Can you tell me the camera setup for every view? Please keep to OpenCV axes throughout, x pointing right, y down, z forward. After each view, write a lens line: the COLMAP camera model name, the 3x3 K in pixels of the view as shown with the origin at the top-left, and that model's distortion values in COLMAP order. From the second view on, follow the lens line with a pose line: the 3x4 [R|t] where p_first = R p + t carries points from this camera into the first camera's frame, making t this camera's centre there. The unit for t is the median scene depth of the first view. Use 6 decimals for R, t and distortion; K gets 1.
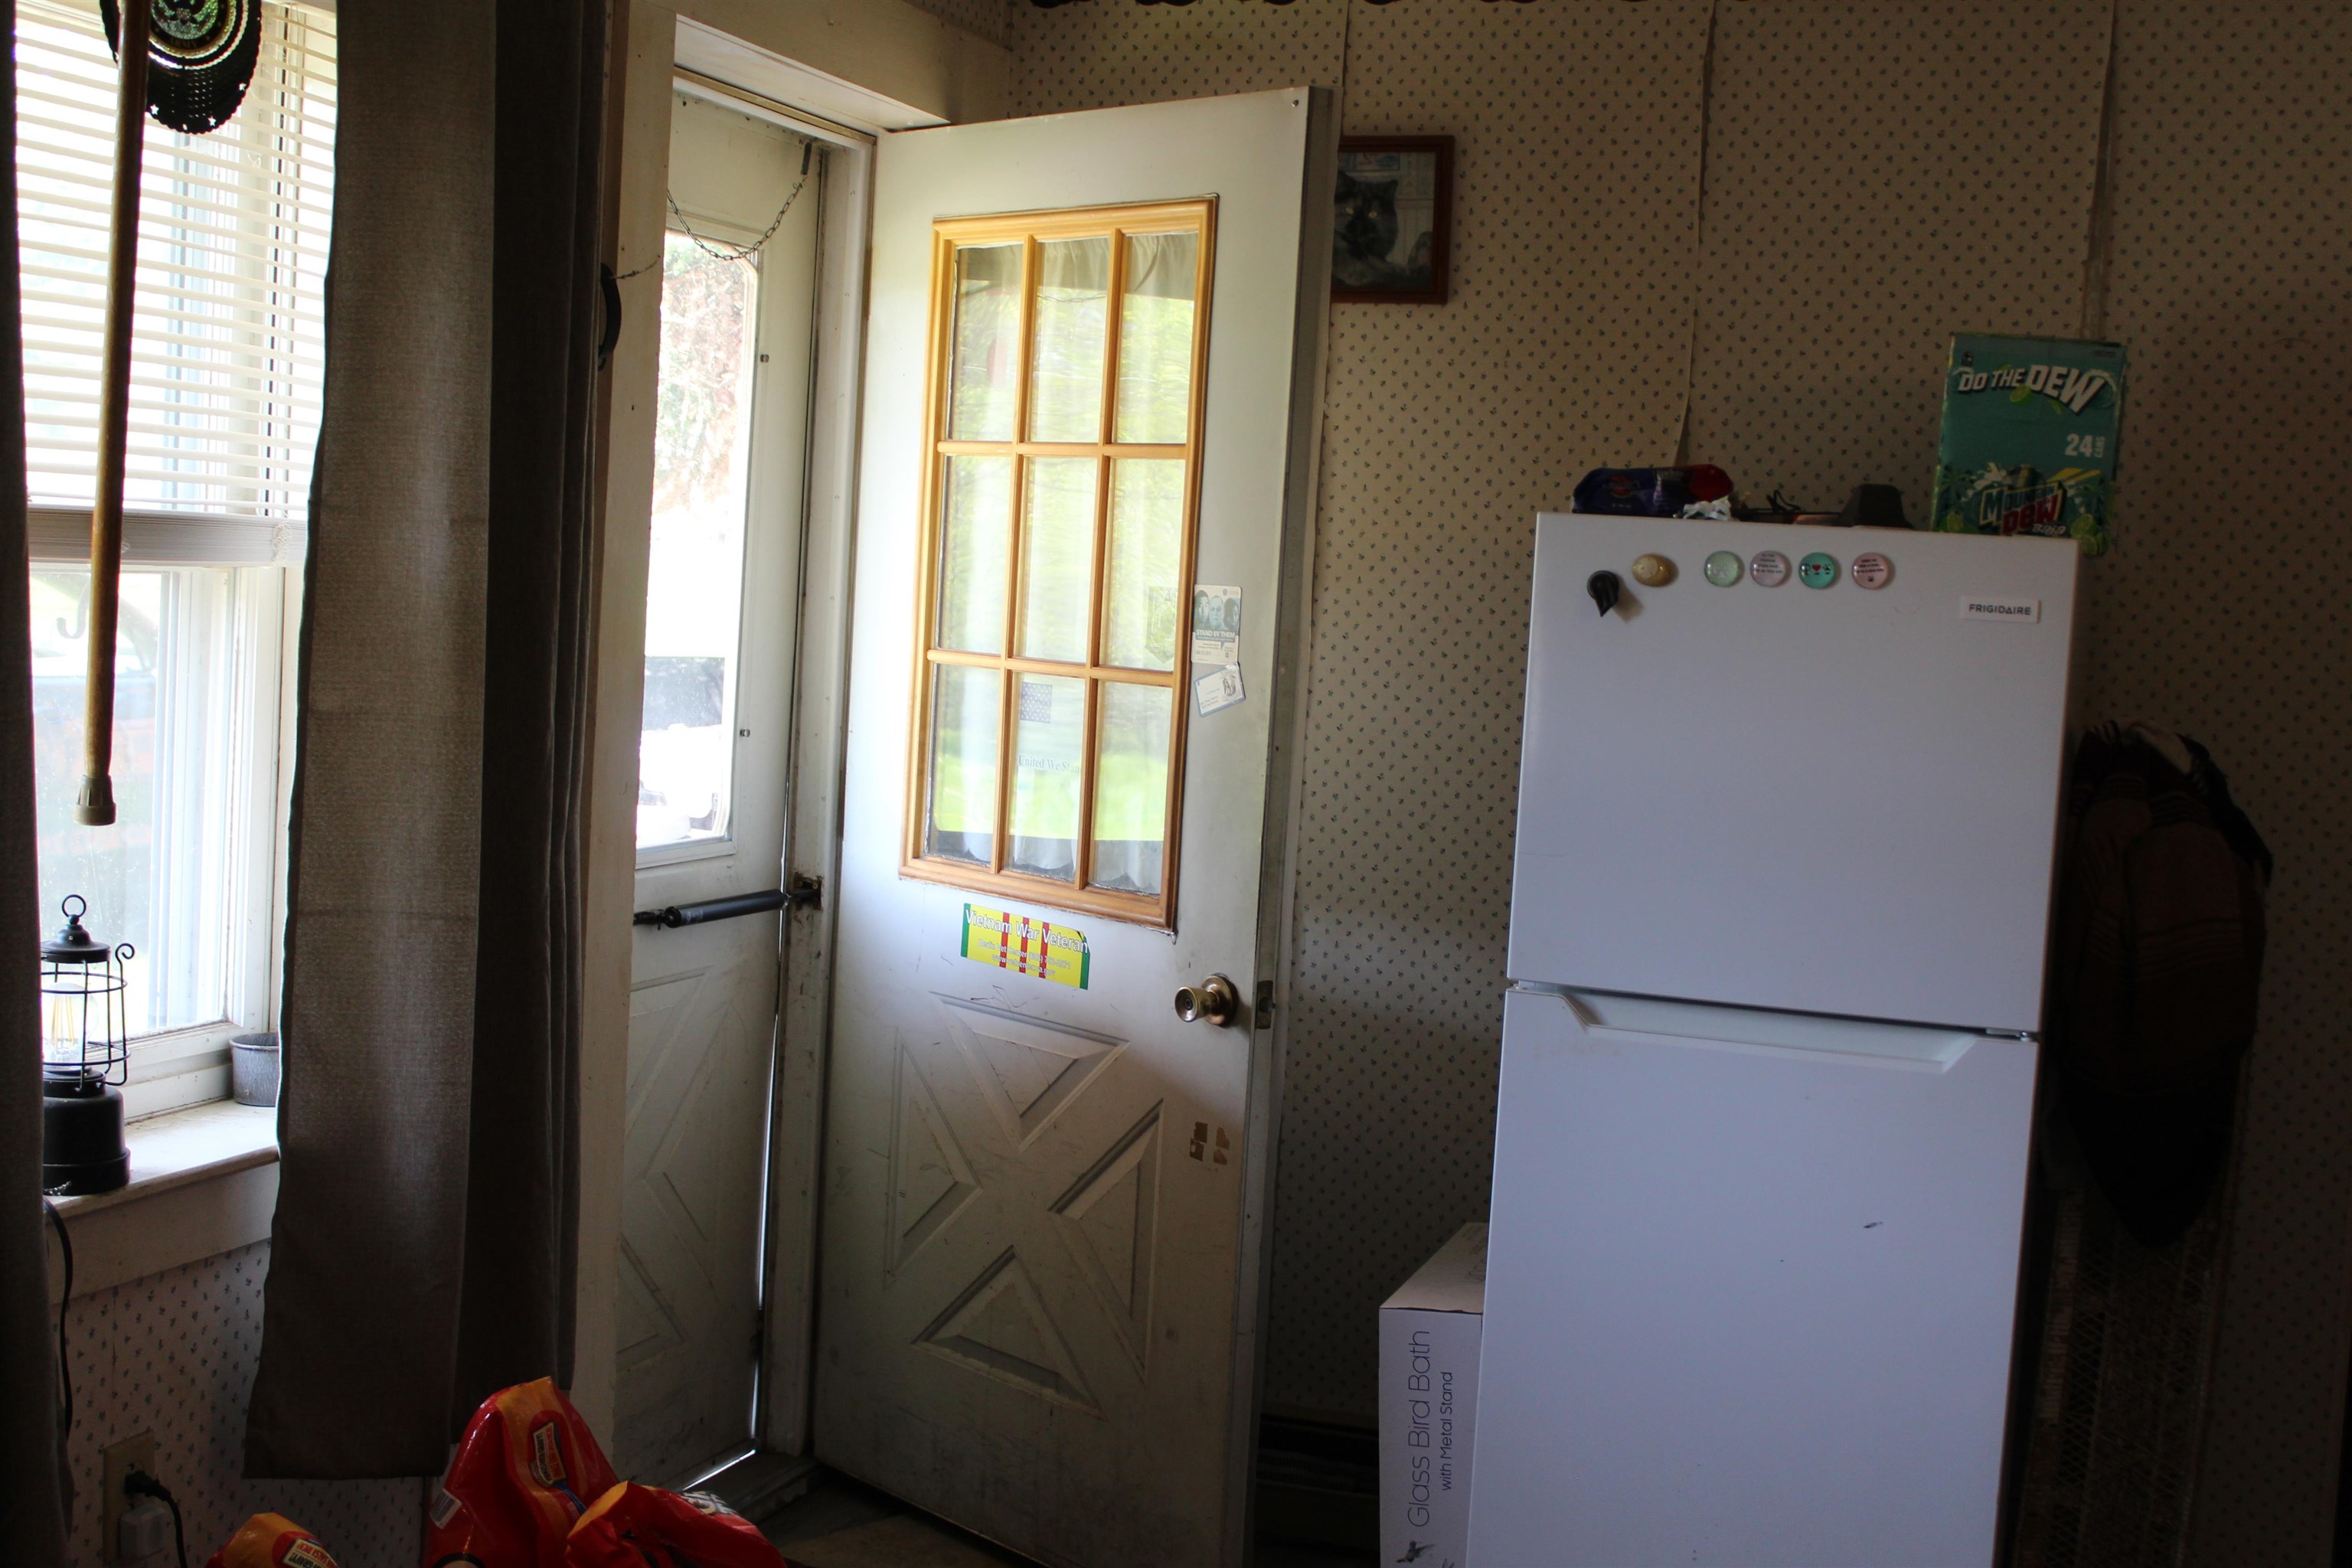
lens RADIAL K [[3050.7, 0, 1105.1], [0, 3050.7, 782.9], [0, 0, 1]] dist [-0.092340, 0.010443]
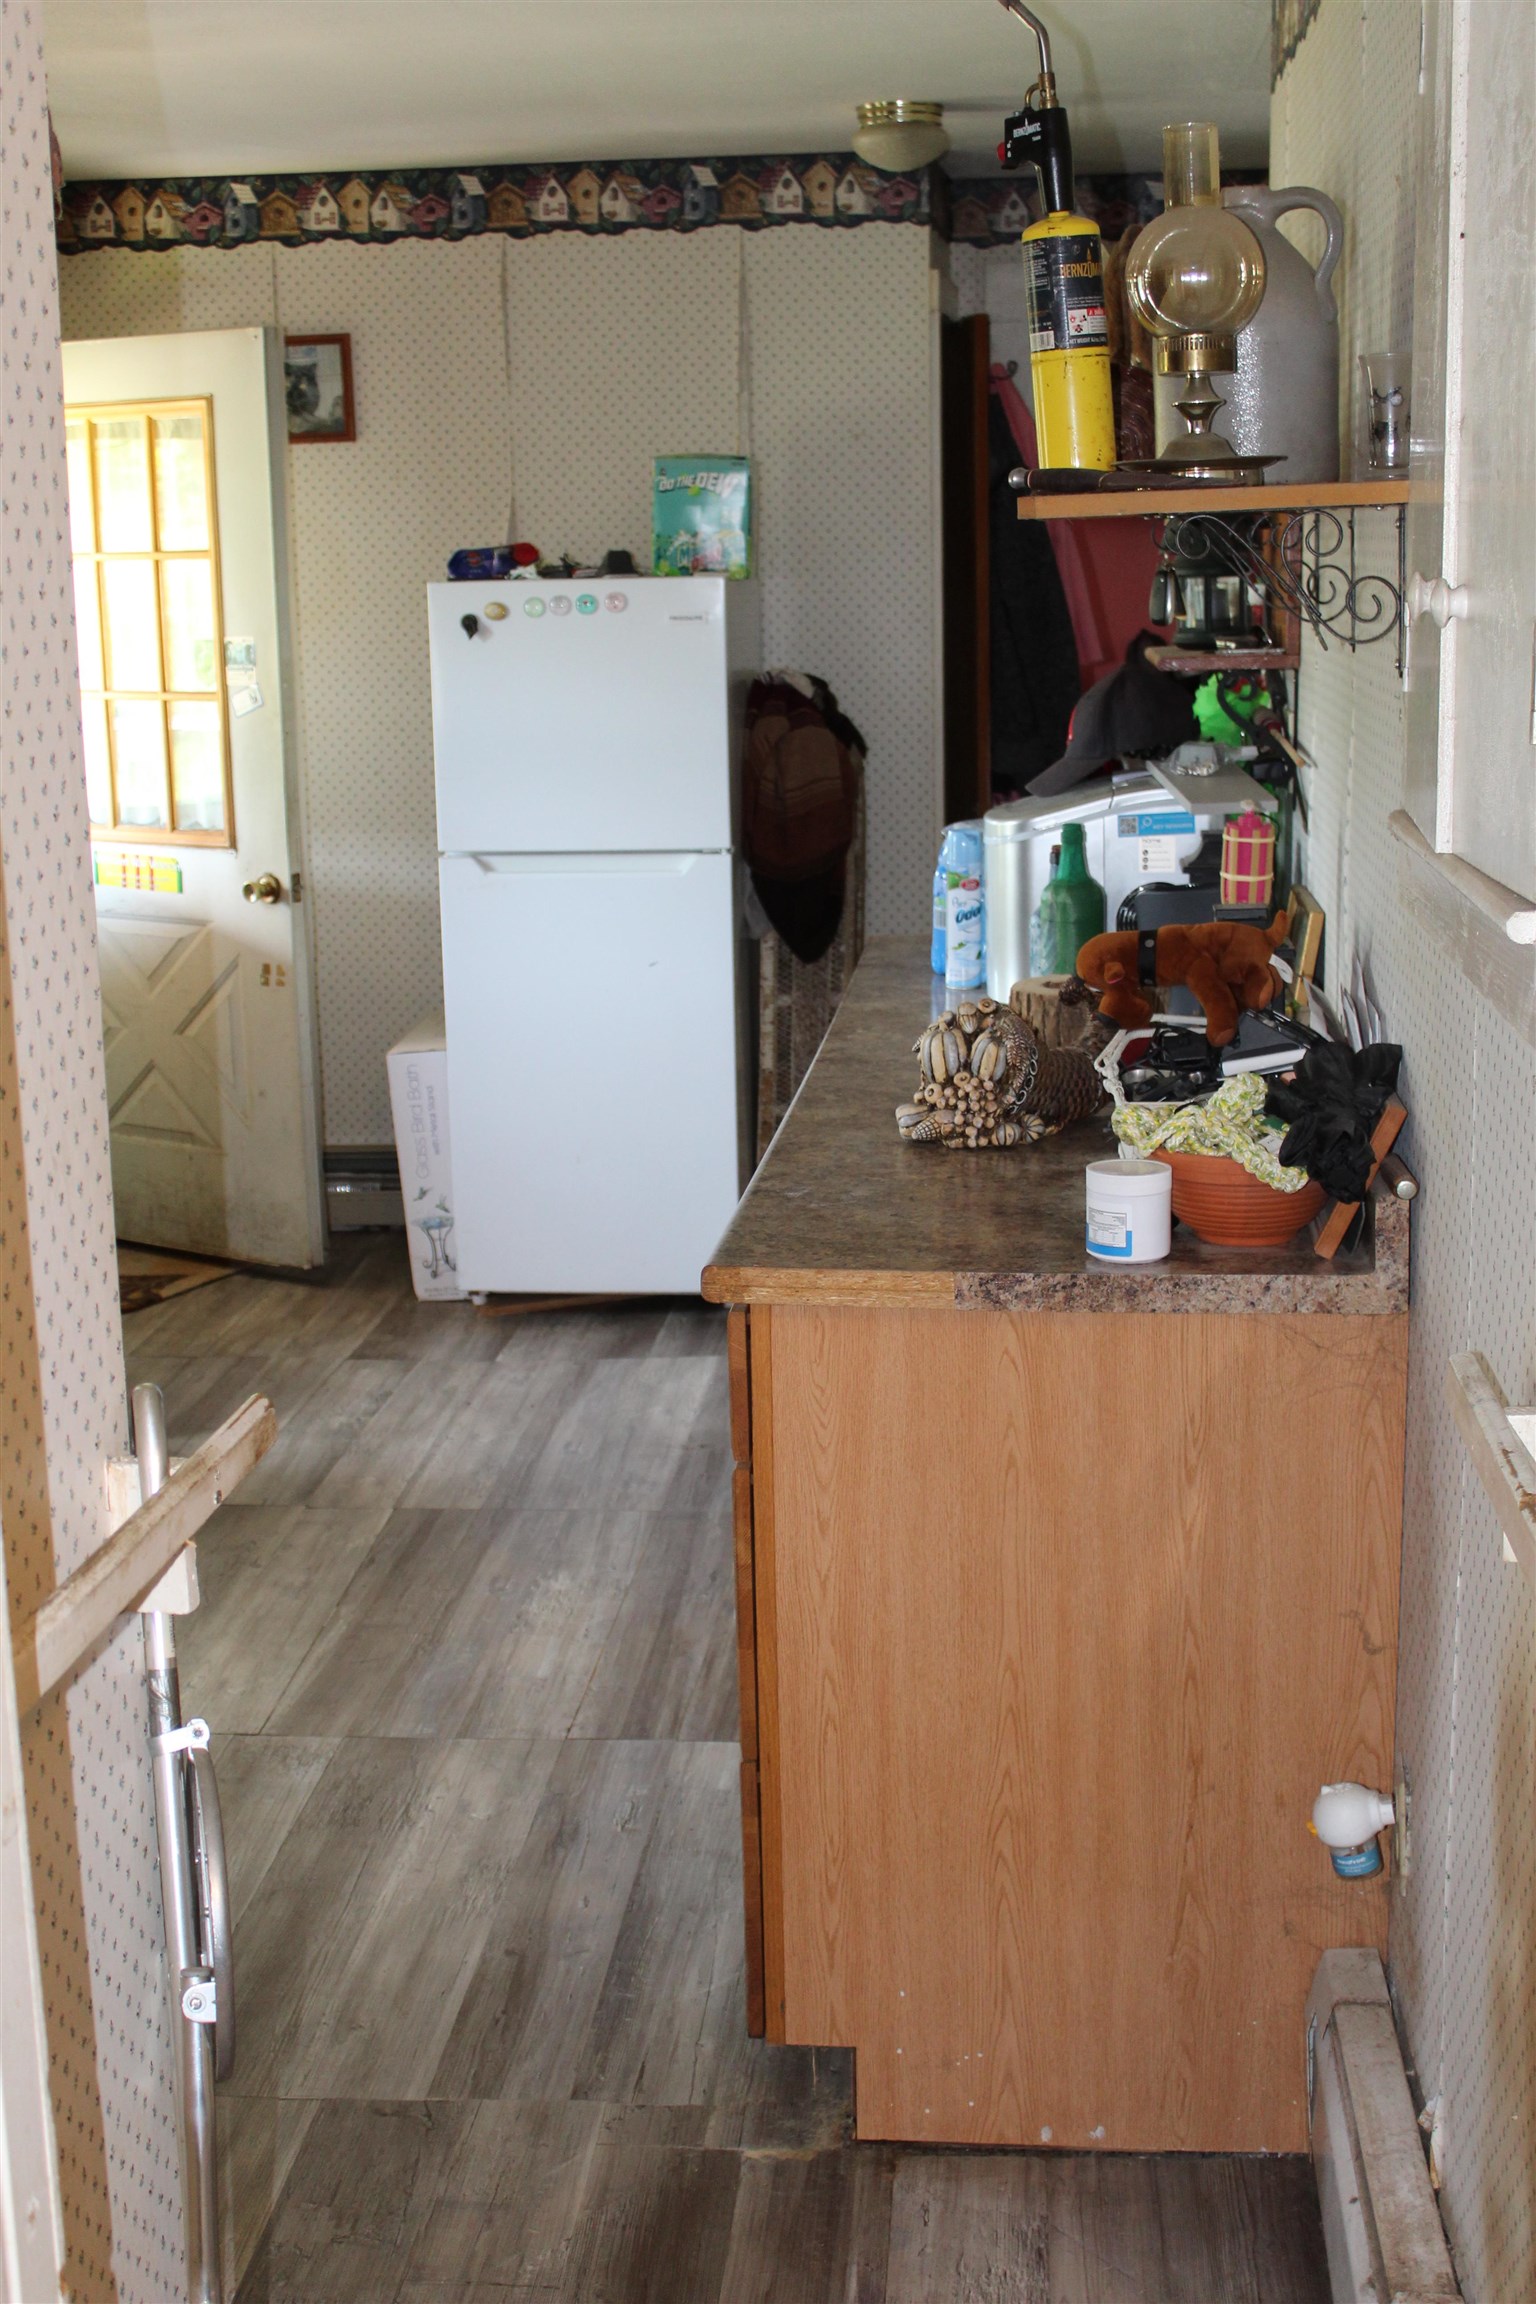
lens RADIAL K [[2958.5, 0, 713.5], [0, 2958.5, 1151.7], [0, 0, 1]] dist [-0.025242, -0.001669]
pose [[0.969312, -0.123960, 0.212291, -0.087700], [0.094723, 0.985212, 0.142777, 0.005682], [-0.226850, -0.118287, 0.966720, -0.630762]]
